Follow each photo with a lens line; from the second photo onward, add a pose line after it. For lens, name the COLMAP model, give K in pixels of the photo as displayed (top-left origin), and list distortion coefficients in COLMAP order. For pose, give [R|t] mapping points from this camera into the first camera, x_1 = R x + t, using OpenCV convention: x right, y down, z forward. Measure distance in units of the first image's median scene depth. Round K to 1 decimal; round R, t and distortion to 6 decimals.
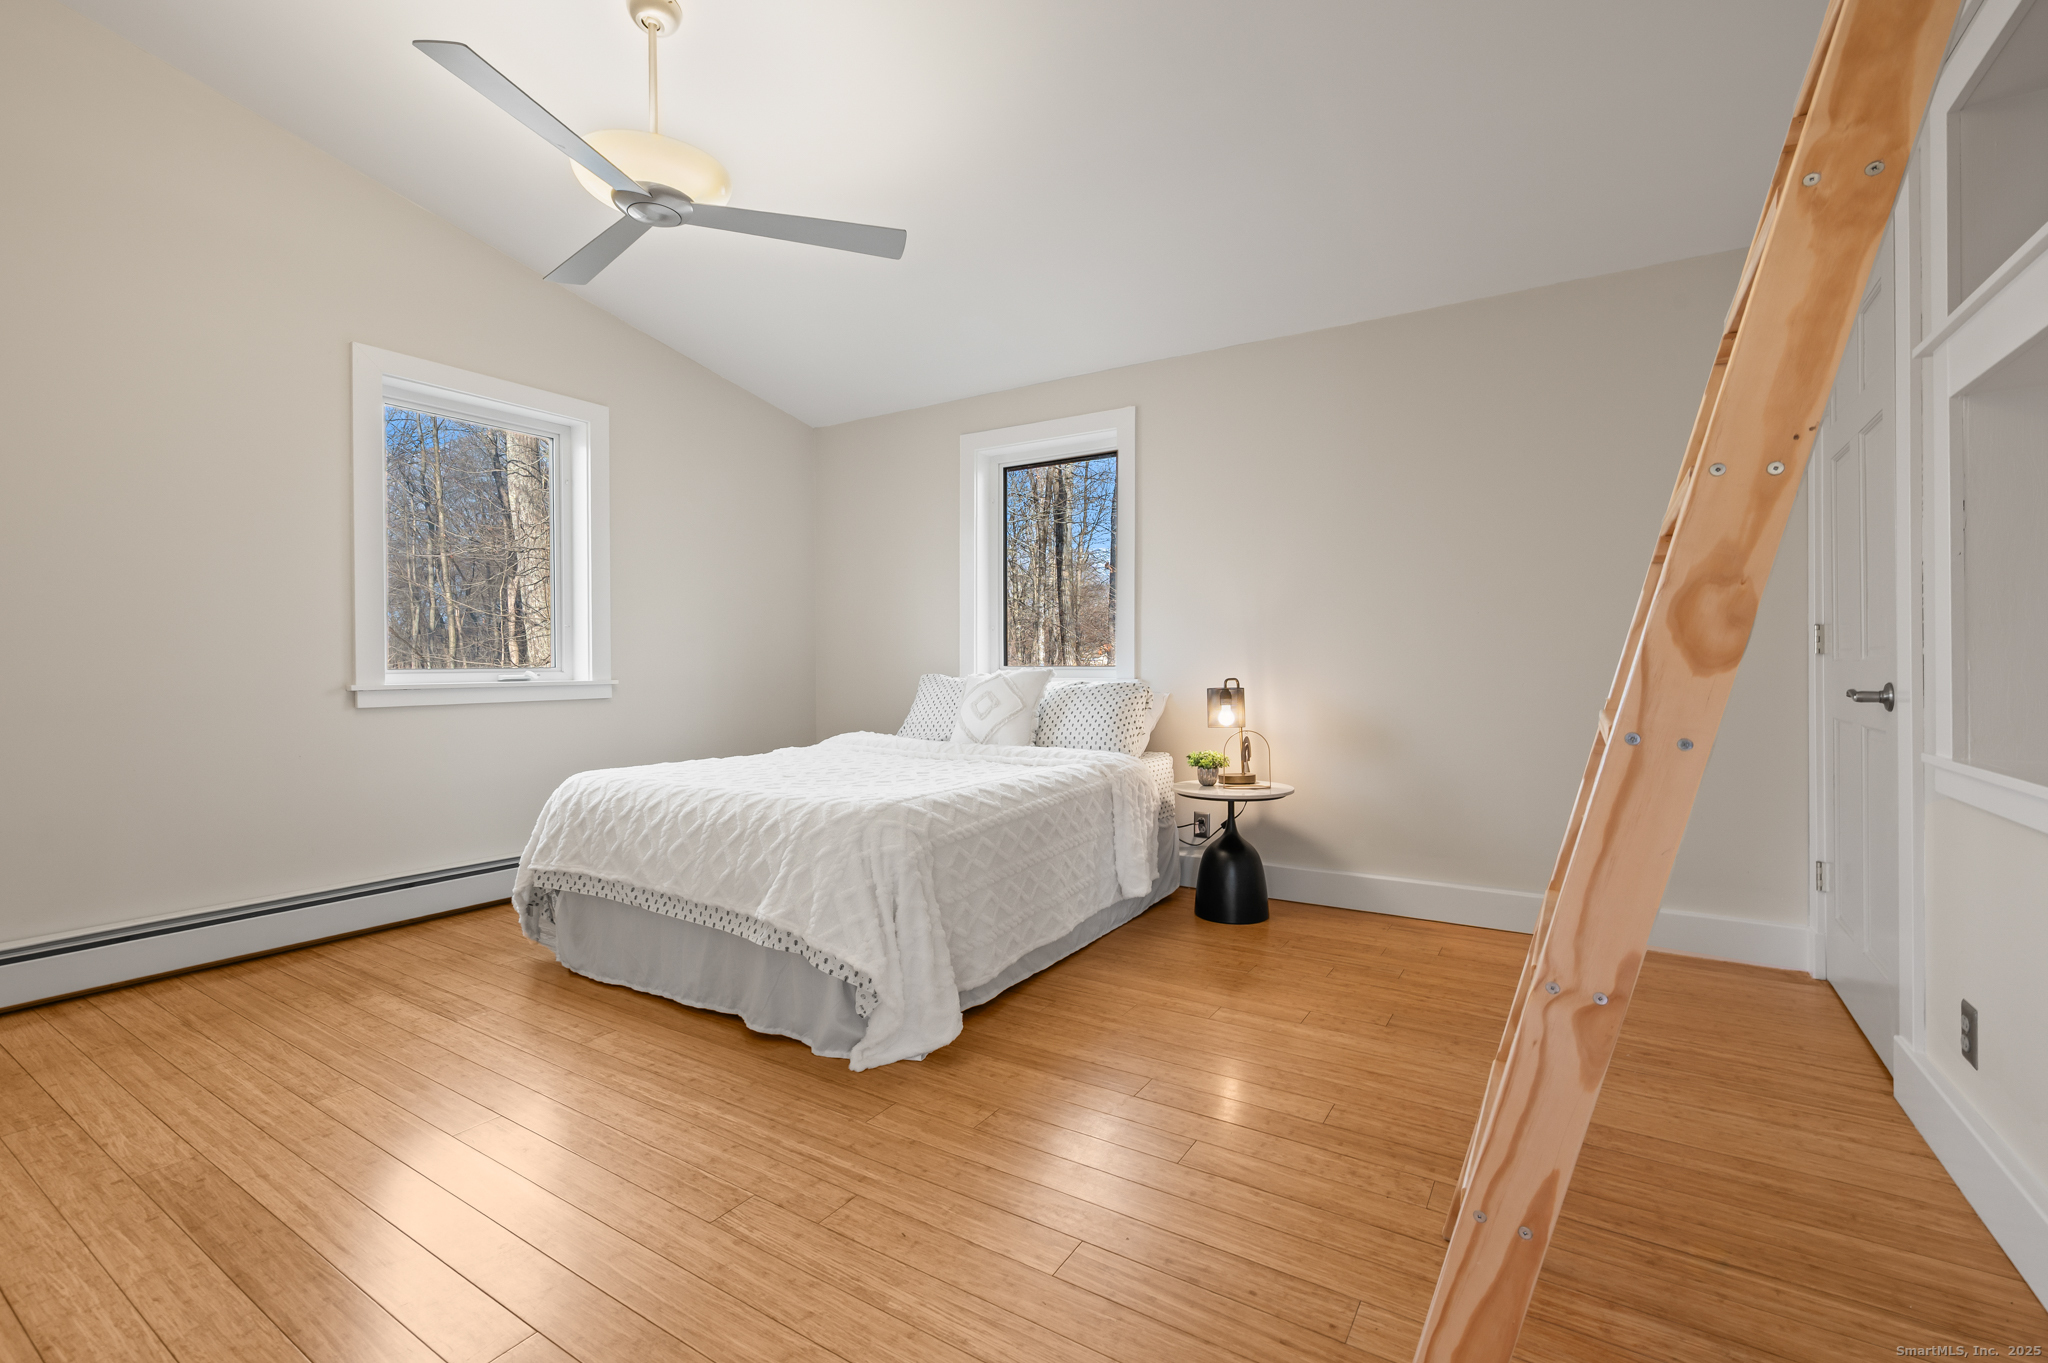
lens RADIAL K [[854.7, 0, 1042.3], [0, 854.7, 668.0], [0, 0, 1]] dist [0.000179, -0.000037]
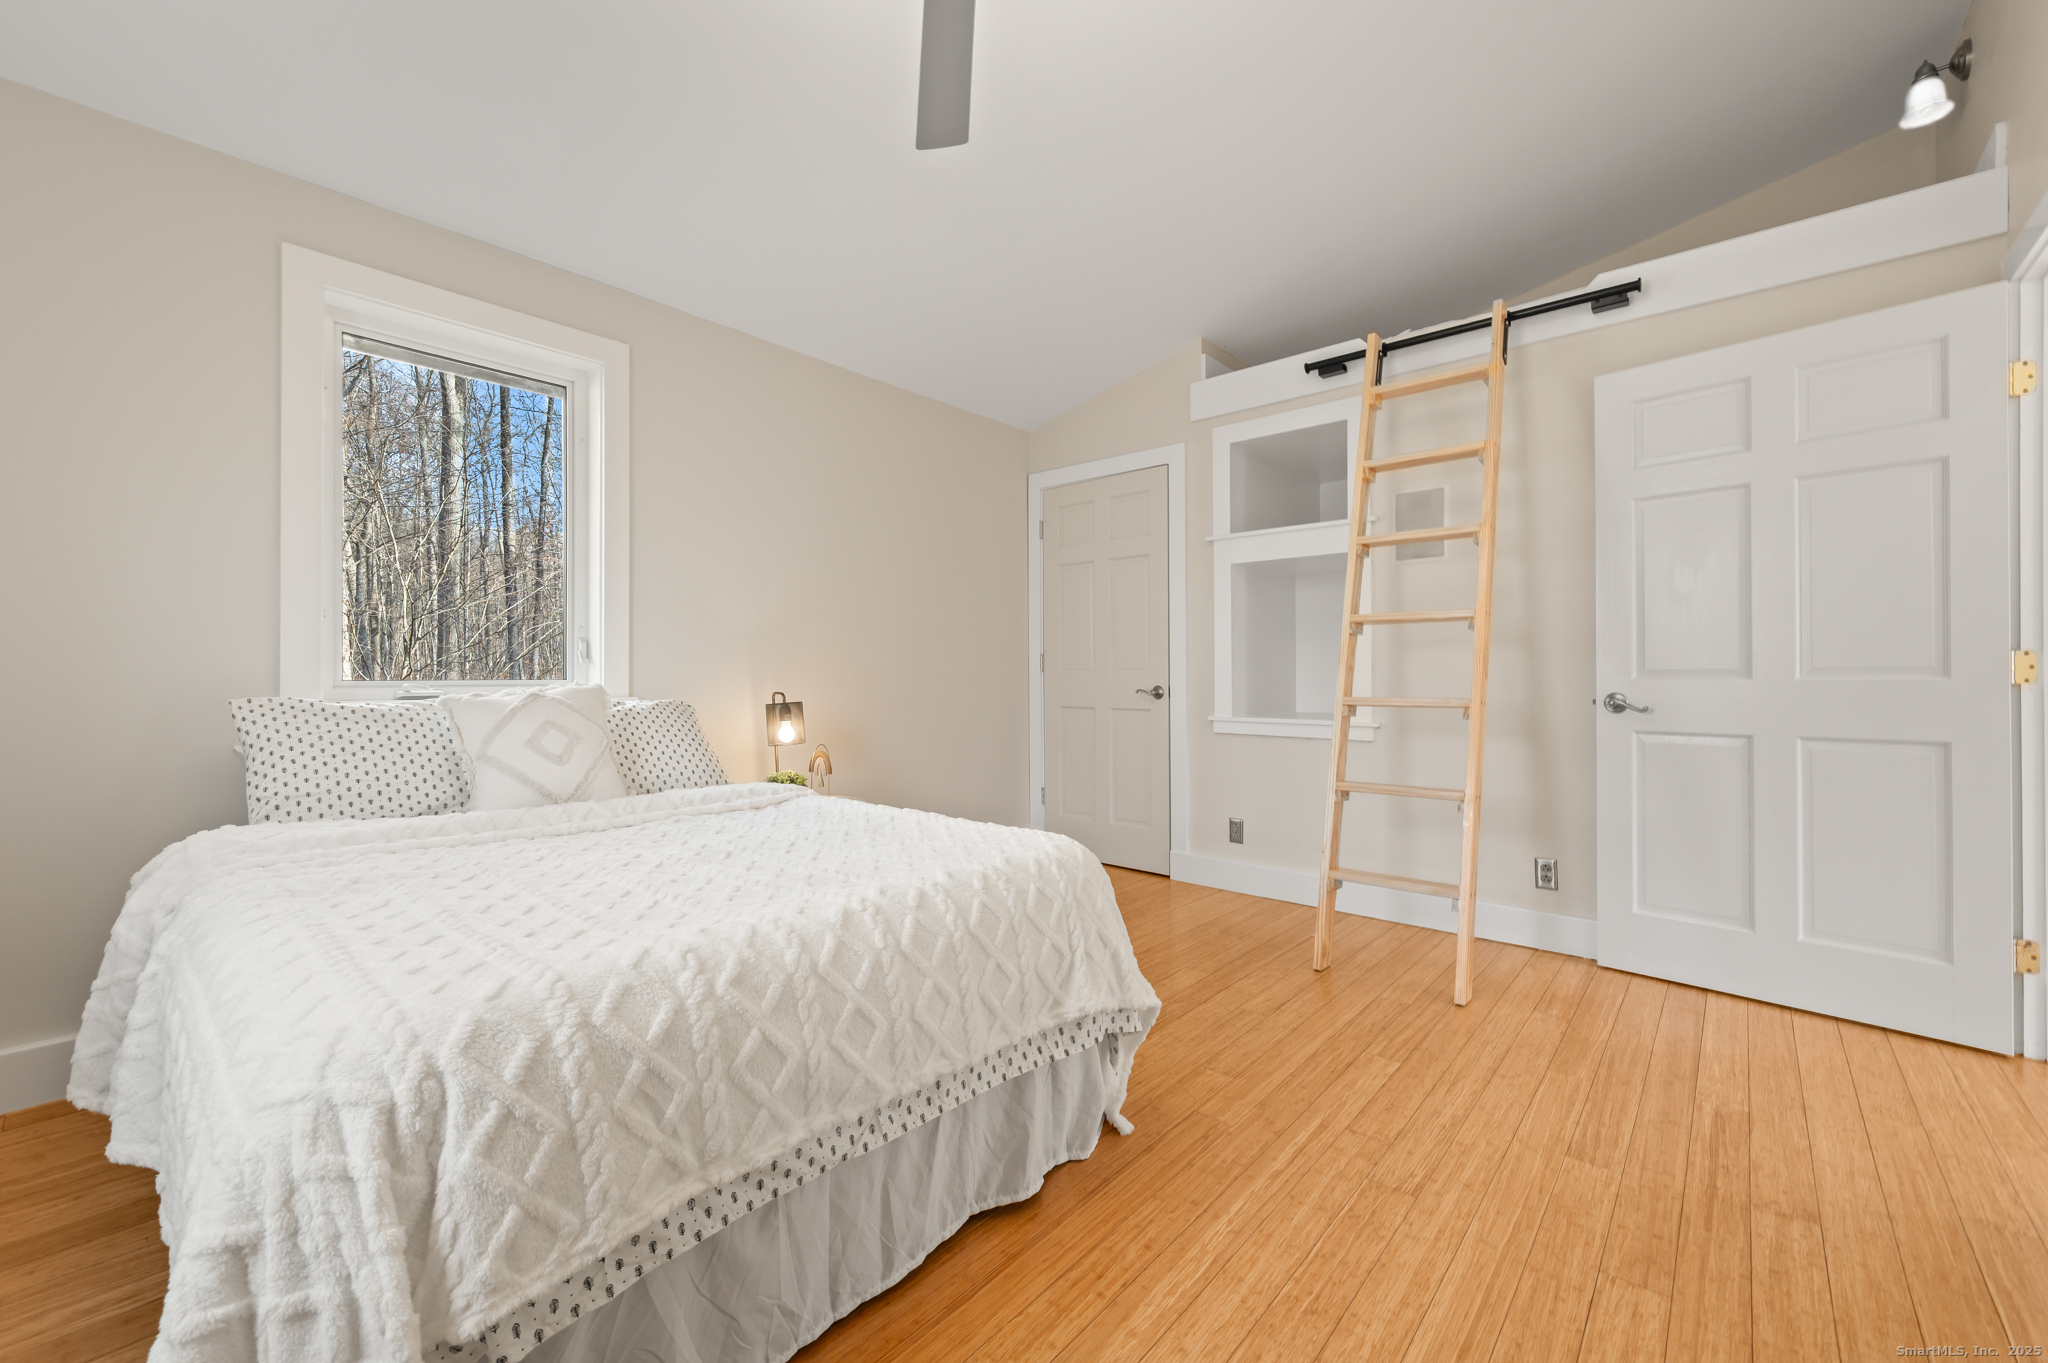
lens RADIAL K [[854.7, 0, 1042.3], [0, 854.7, 668.0], [0, 0, 1]] dist [0.000179, -0.000037]
pose [[0.152256, 0.011587, 0.988273, -0.881731], [0.005770, 0.999904, -0.012612, -0.001408], [-0.988324, 0.007623, 0.152174, 0.749209]]
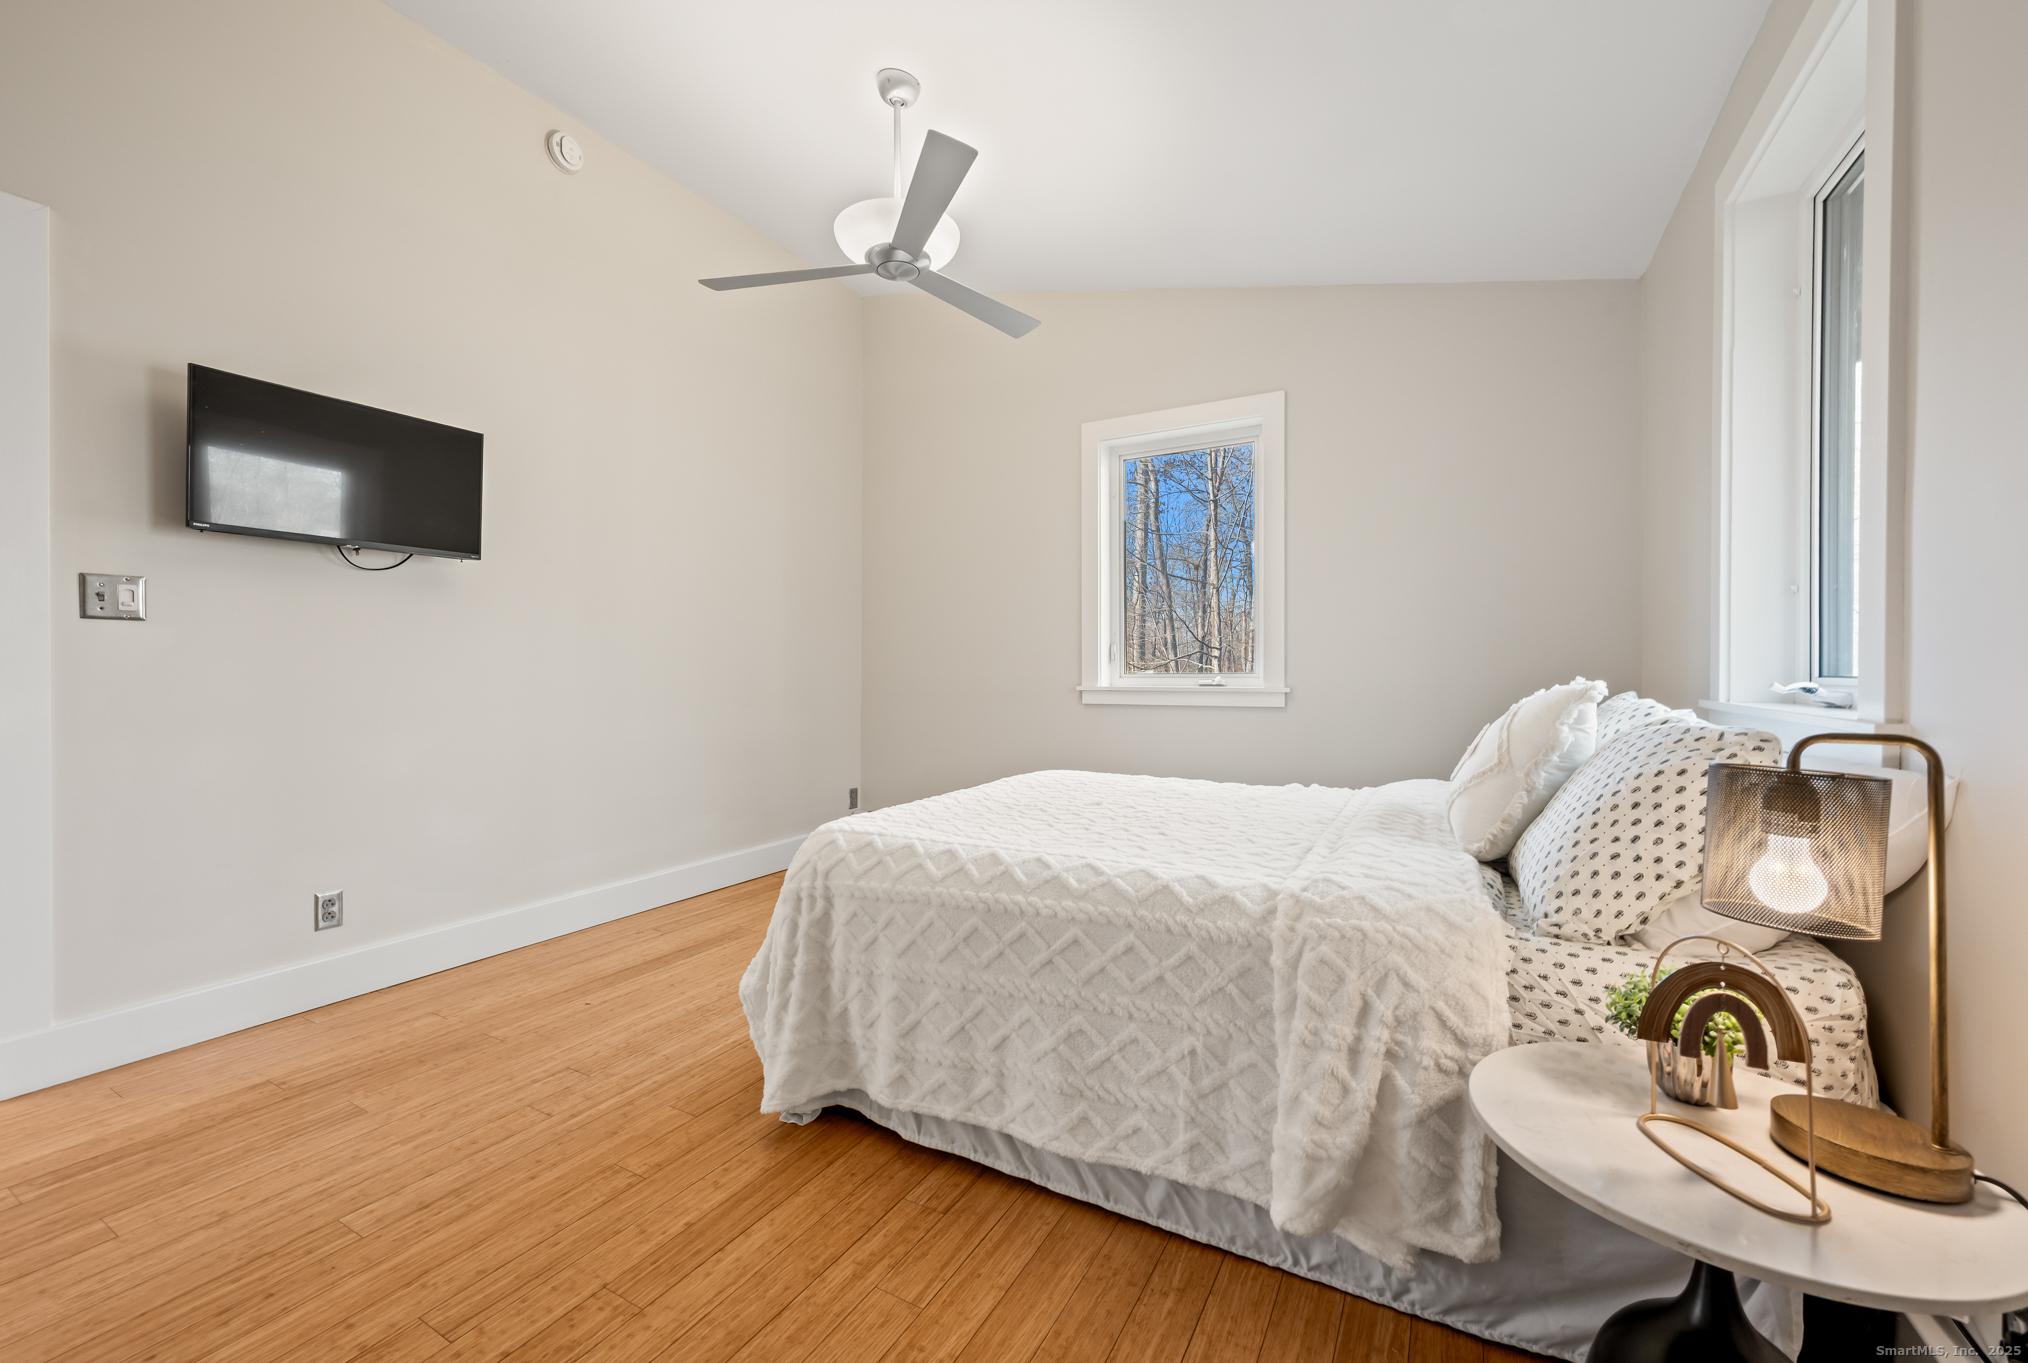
lens RADIAL K [[876.4, 0, 1014.0], [0, 876.4, 681.5], [0, 0, 1]] dist [0.001600, 0.000079]
pose [[0.025046, 0.016407, -0.999552, 0.620275], [-0.005175, 0.999854, 0.016282, -0.009468], [0.999673, 0.004765, 0.025127, 0.983904]]
